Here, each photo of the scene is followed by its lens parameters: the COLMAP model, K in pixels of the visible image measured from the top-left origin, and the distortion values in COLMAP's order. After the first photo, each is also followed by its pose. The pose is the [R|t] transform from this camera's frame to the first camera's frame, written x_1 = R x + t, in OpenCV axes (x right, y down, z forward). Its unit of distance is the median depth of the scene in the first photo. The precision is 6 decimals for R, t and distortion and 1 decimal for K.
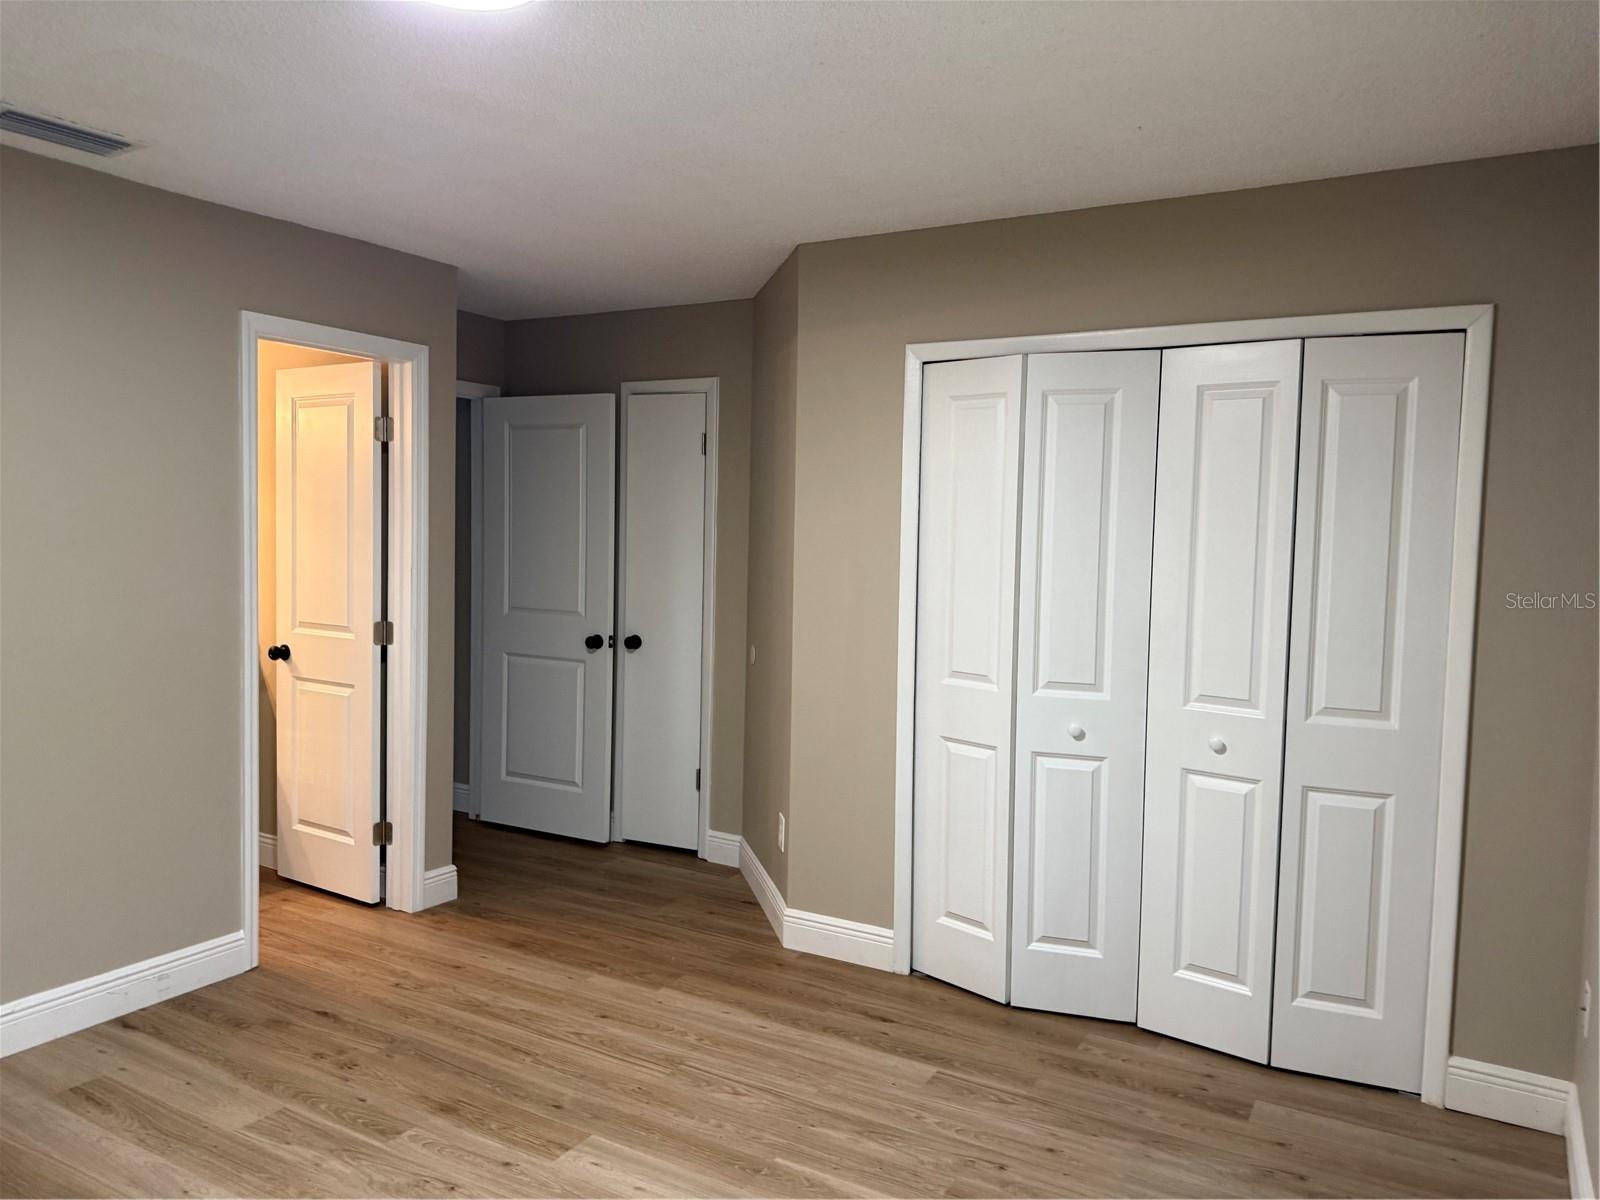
lens RADIAL K [[1118.6, 0, 792.9], [0, 1118.6, 602.0], [0, 0, 1]] dist [0.115727, -0.113523]
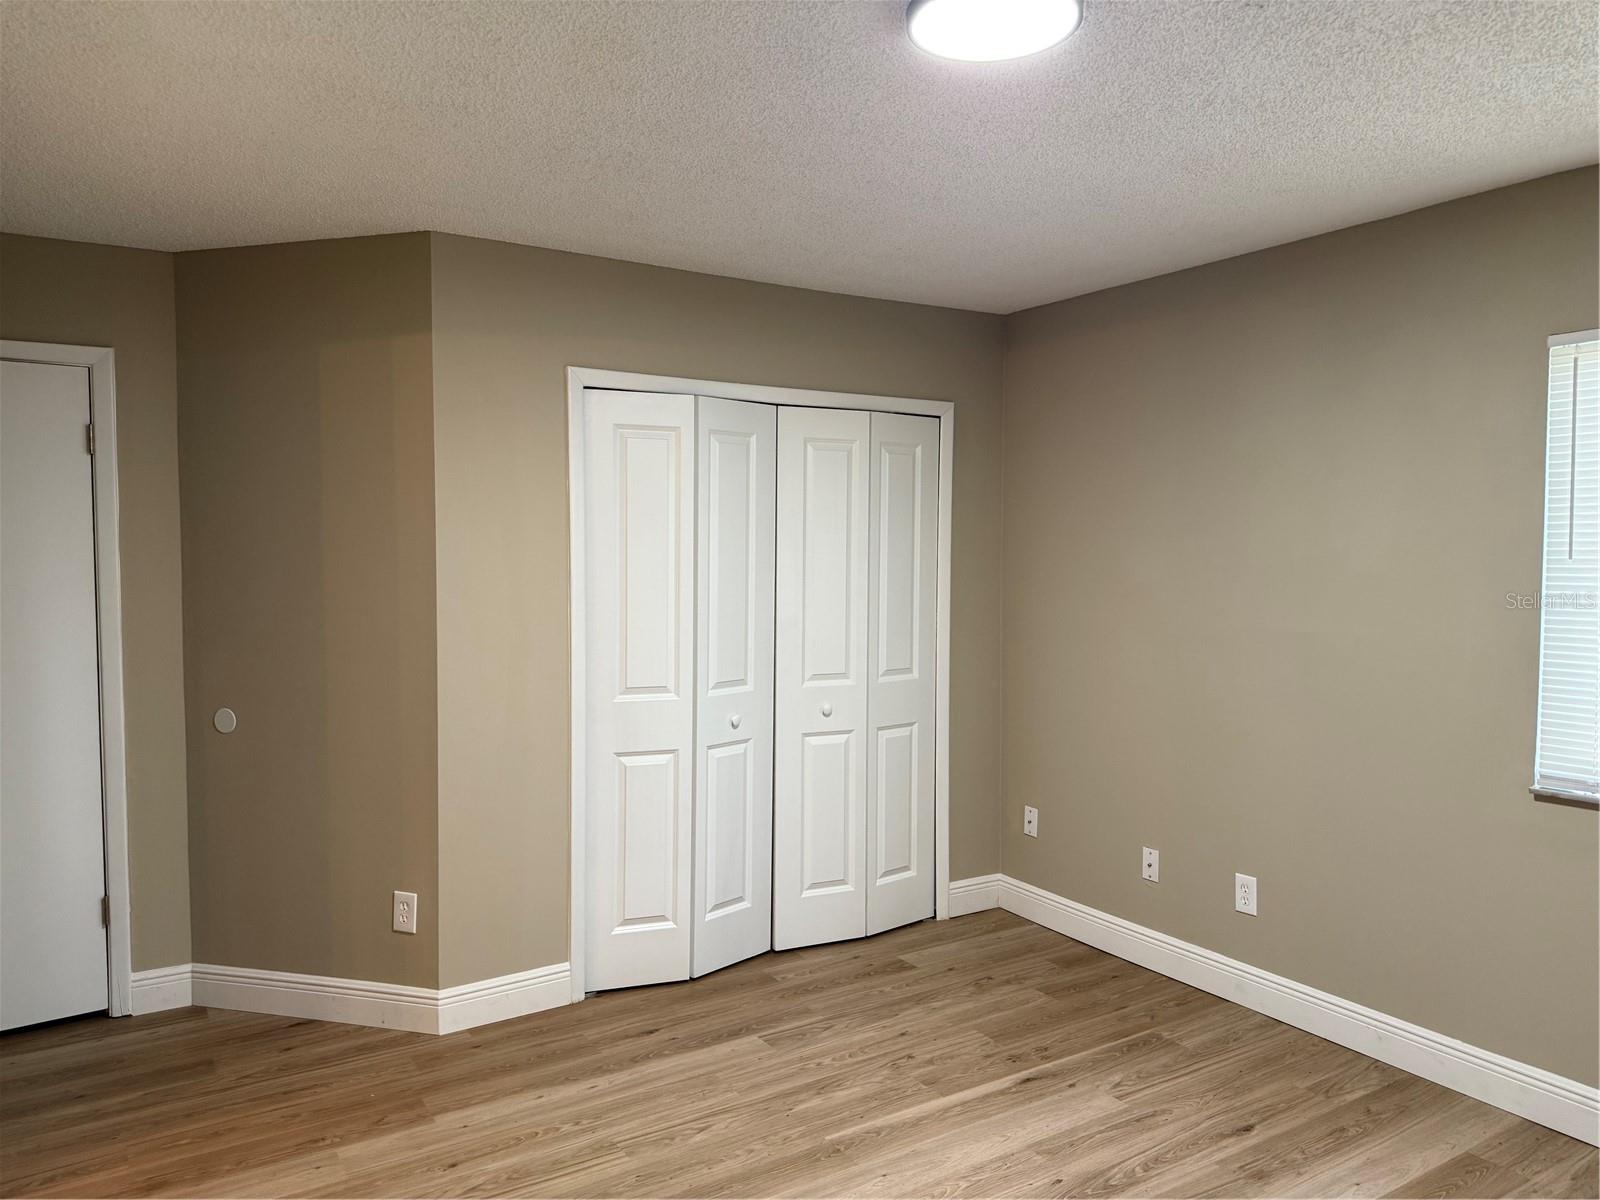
lens RADIAL K [[1118.6, 0, 792.9], [0, 1118.6, 602.0], [0, 0, 1]] dist [0.115727, -0.113523]
pose [[0.486993, -0.064923, 0.870990, -0.736094], [0.072867, 0.996777, 0.033557, -0.044406], [-0.870361, 0.047124, 0.490154, 0.372508]]
